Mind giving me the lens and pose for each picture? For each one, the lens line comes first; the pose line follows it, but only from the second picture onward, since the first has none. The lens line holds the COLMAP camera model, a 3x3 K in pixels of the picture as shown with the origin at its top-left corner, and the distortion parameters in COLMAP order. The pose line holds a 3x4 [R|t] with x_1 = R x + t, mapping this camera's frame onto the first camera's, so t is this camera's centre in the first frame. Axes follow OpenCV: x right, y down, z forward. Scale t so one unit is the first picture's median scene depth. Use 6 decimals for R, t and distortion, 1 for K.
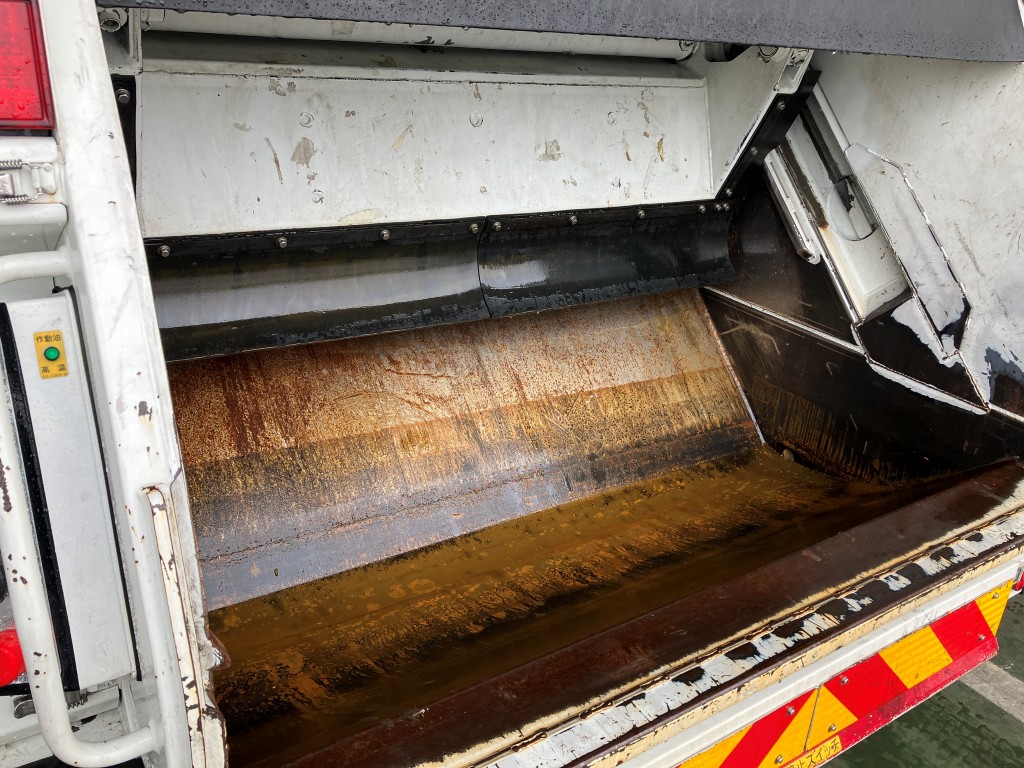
lens RADIAL K [[838.7, 0, 511.6], [0, 838.7, 376.0], [0, 0, 1]] dist [0.007071, 0.001465]
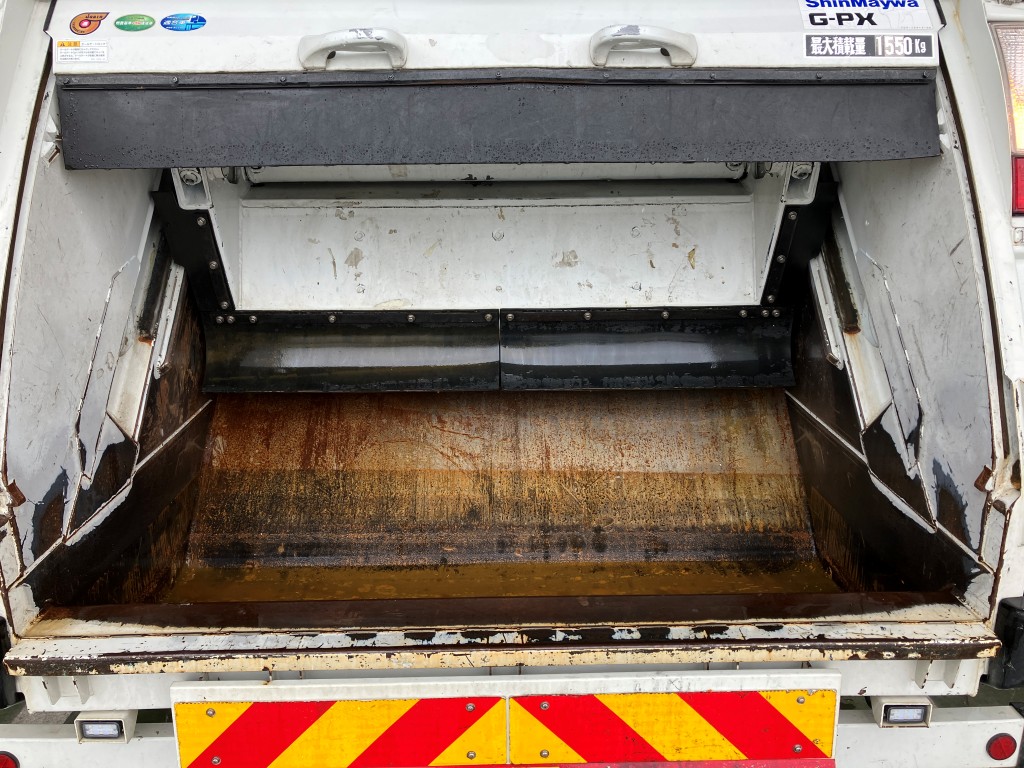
lens RADIAL K [[838.7, 0, 527.1], [0, 838.7, 379.3], [0, 0, 1]] dist [0.007071, 0.001465]
pose [[0.844947, 0.061166, -0.531341, 0.650075], [-0.145905, 0.982120, -0.118962, 0.053246], [0.514564, 0.178042, 0.838764, -0.007465]]
